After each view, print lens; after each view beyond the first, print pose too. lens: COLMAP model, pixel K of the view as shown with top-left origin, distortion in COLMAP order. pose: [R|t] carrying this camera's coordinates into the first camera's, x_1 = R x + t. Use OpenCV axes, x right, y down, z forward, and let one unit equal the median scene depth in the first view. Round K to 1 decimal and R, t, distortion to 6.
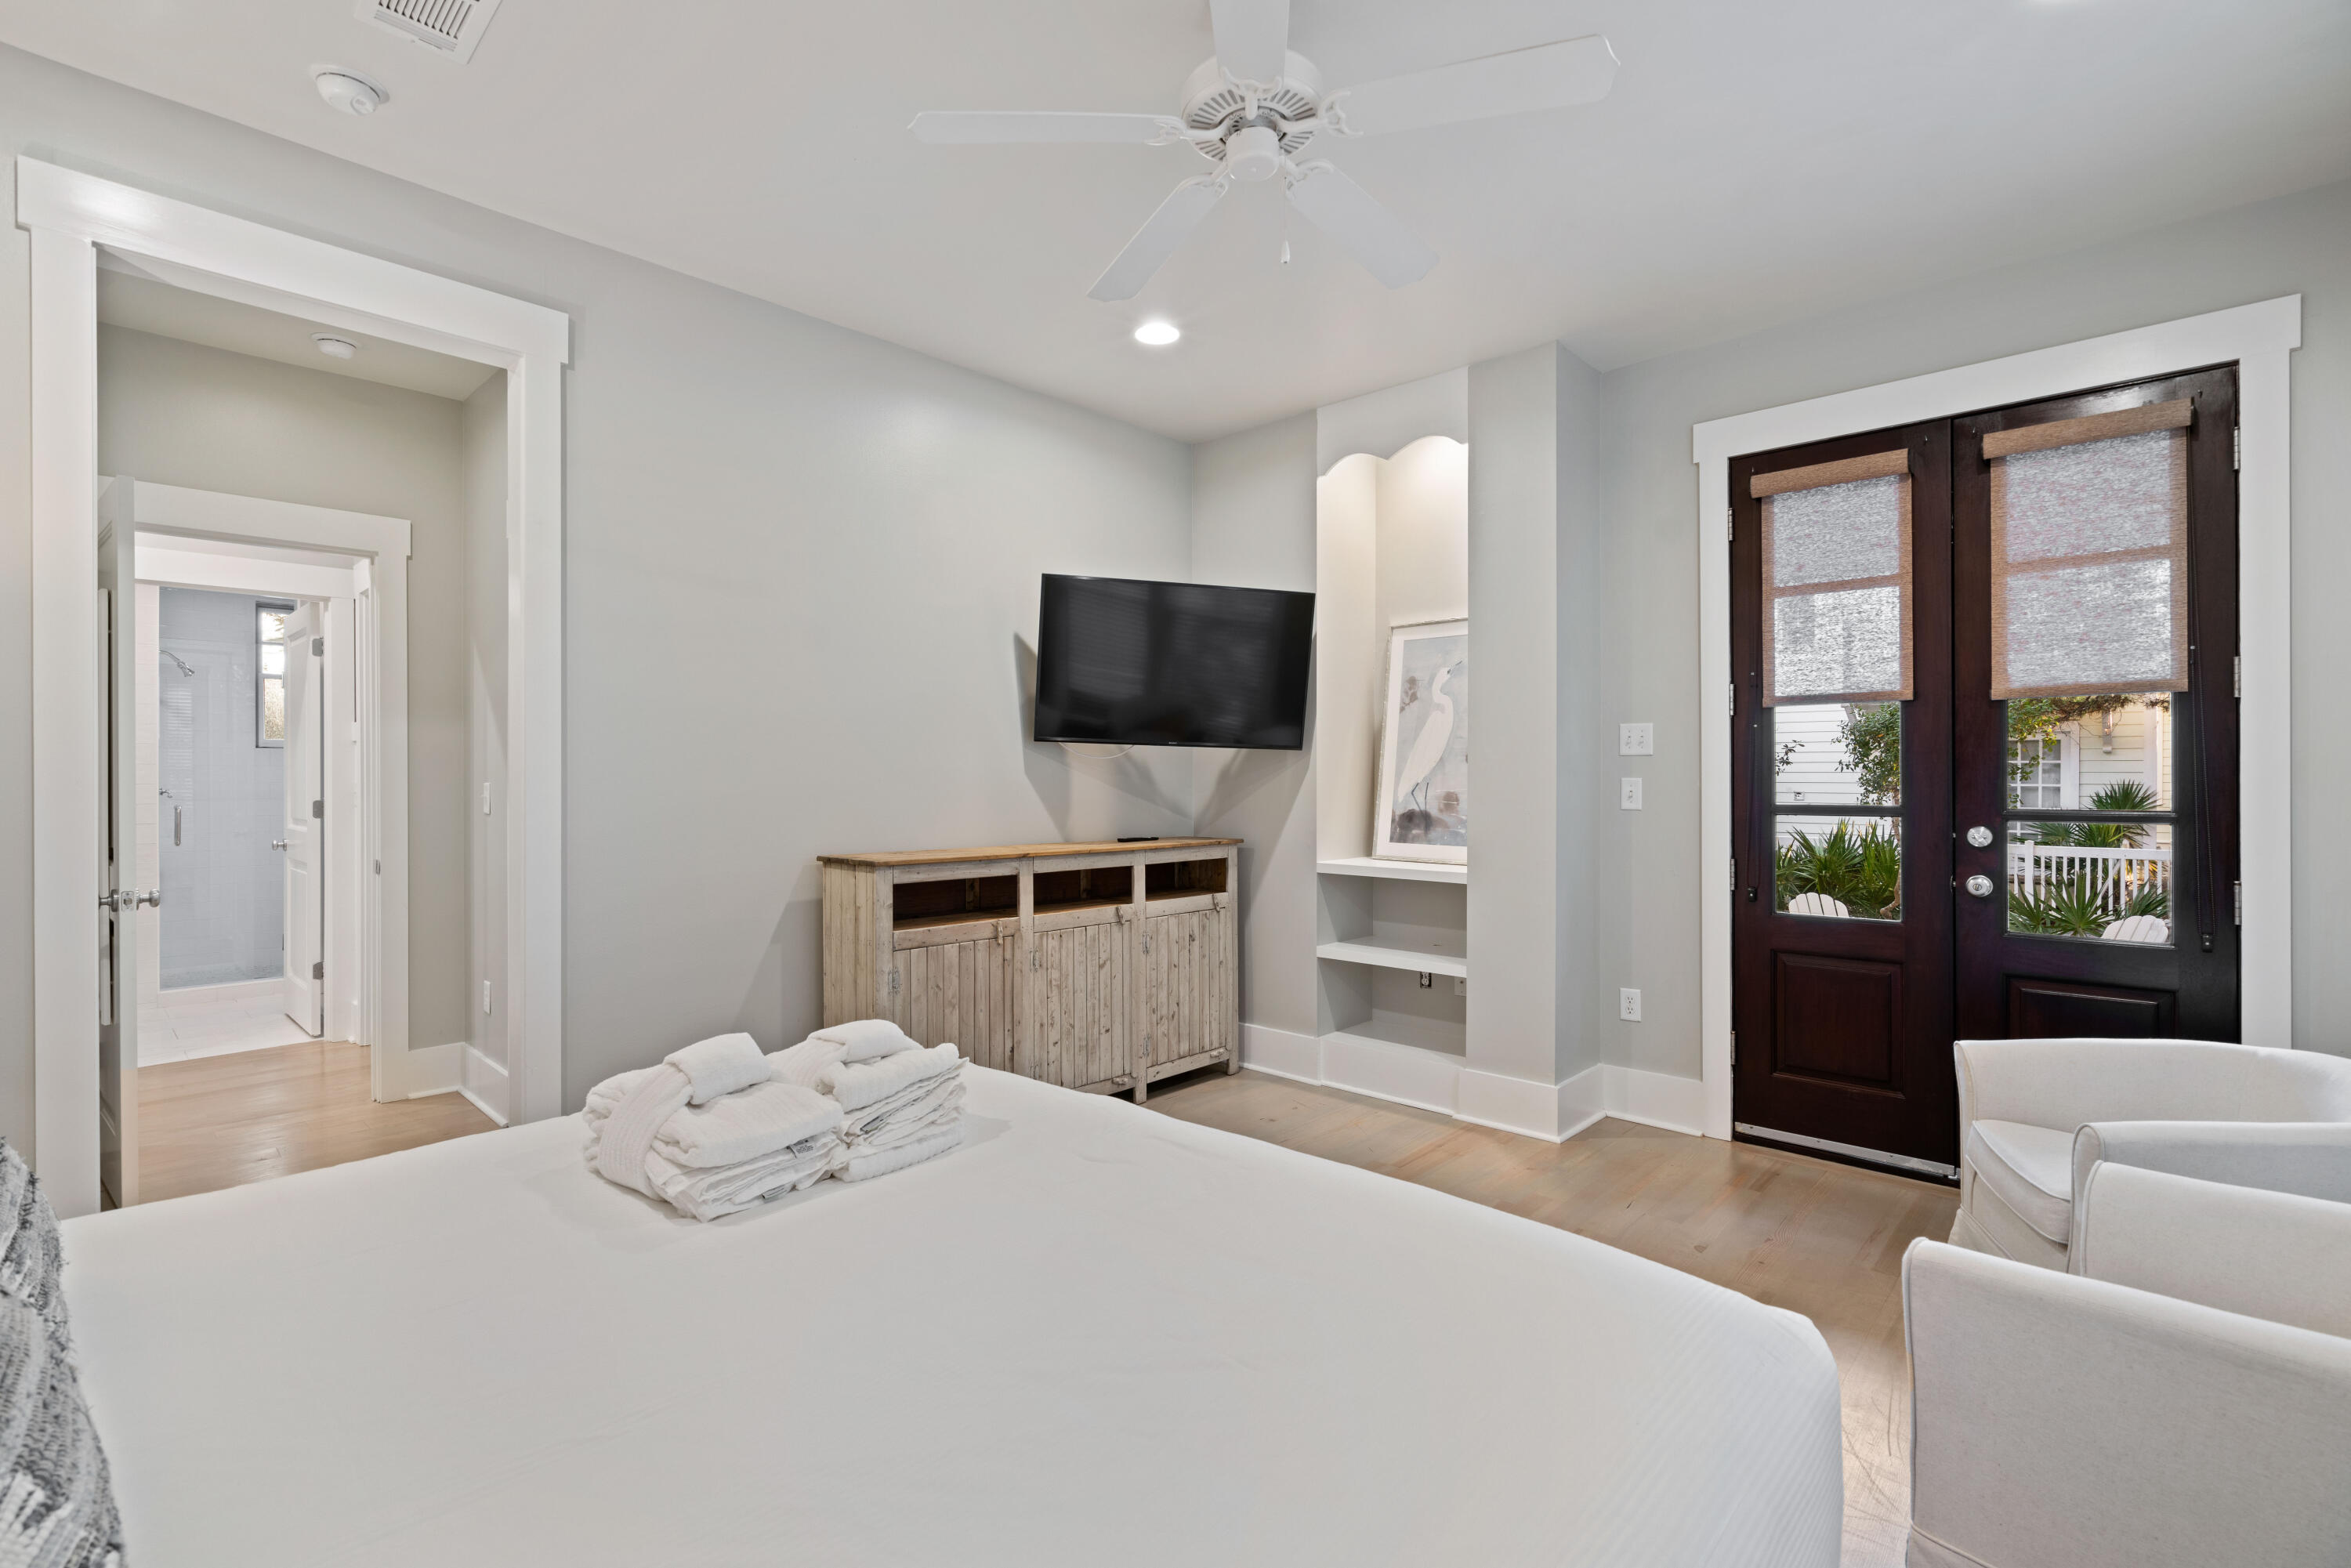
lens RADIAL K [[1058.9, 0, 1160.2], [0, 1058.9, 786.2], [0, 0, 1]] dist [-0.001945, 0.000848]
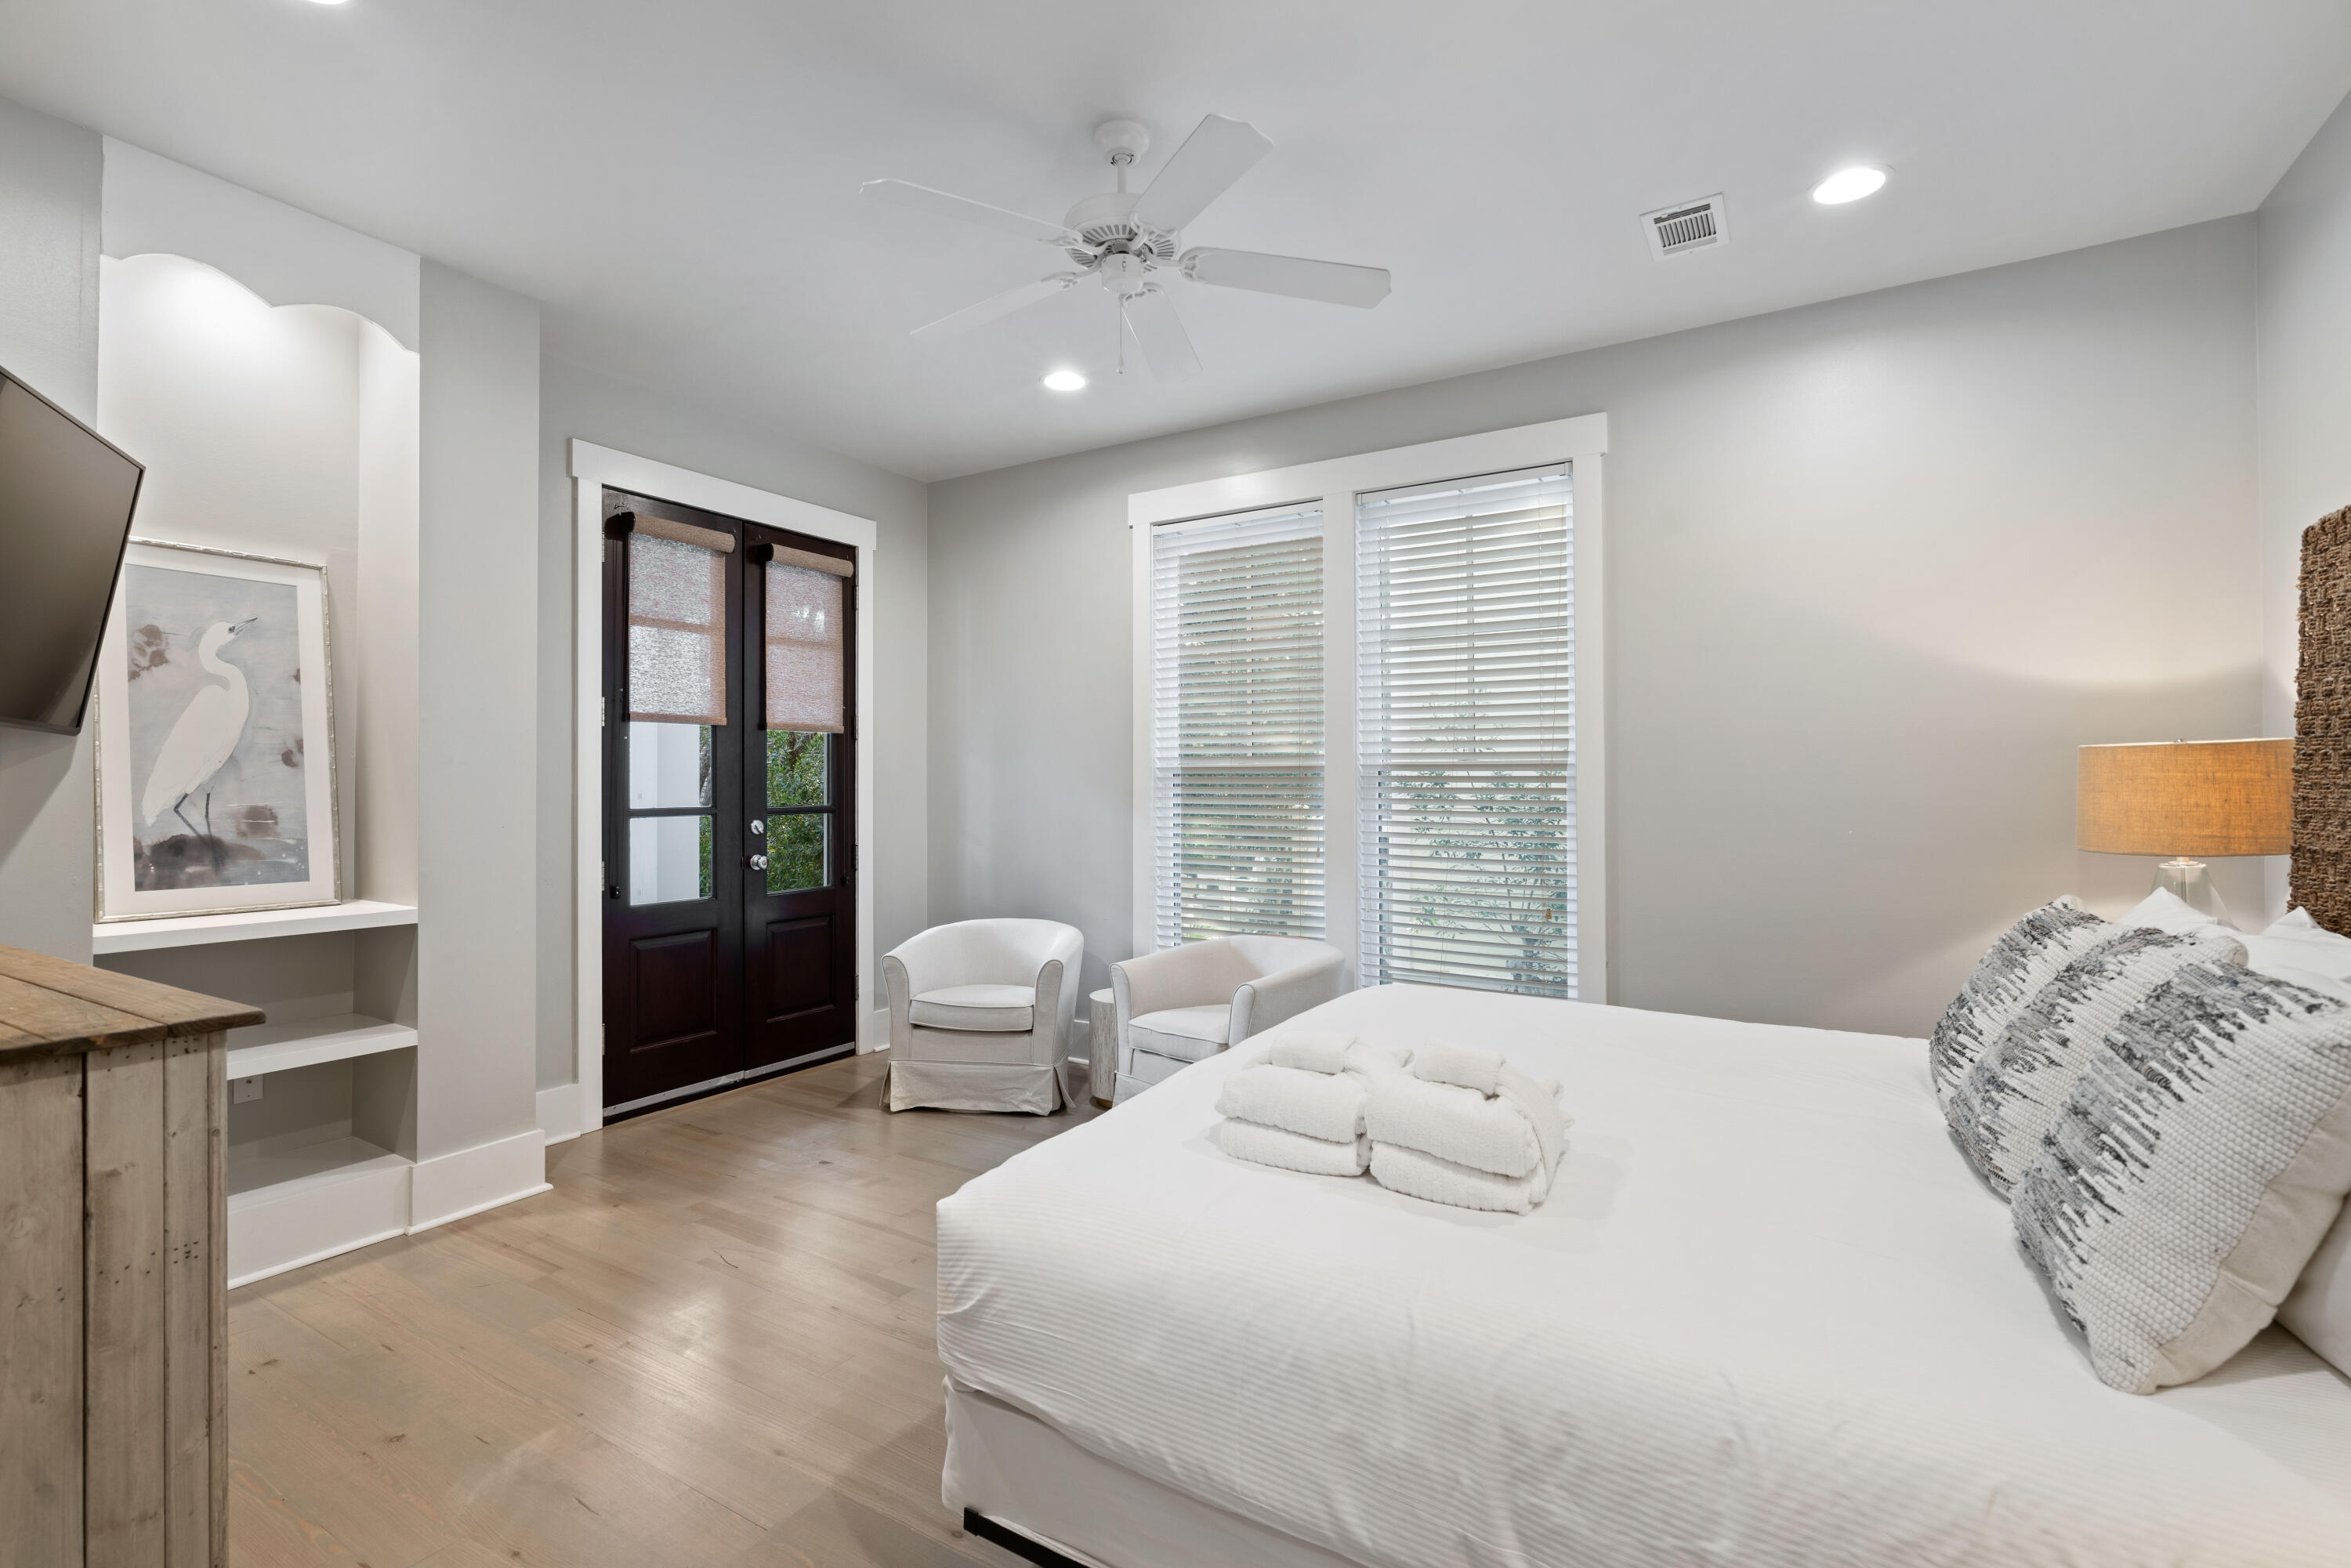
lens RADIAL K [[1058.9, 0, 1158.6], [0, 1058.9, 767.5], [0, 0, 1]] dist [-0.001945, 0.000848]
pose [[-0.208357, 0.014810, 0.977941, -0.579685], [0.008107, 0.999877, -0.013414, -0.006284], [-0.978019, 0.005133, -0.208451, 0.631560]]
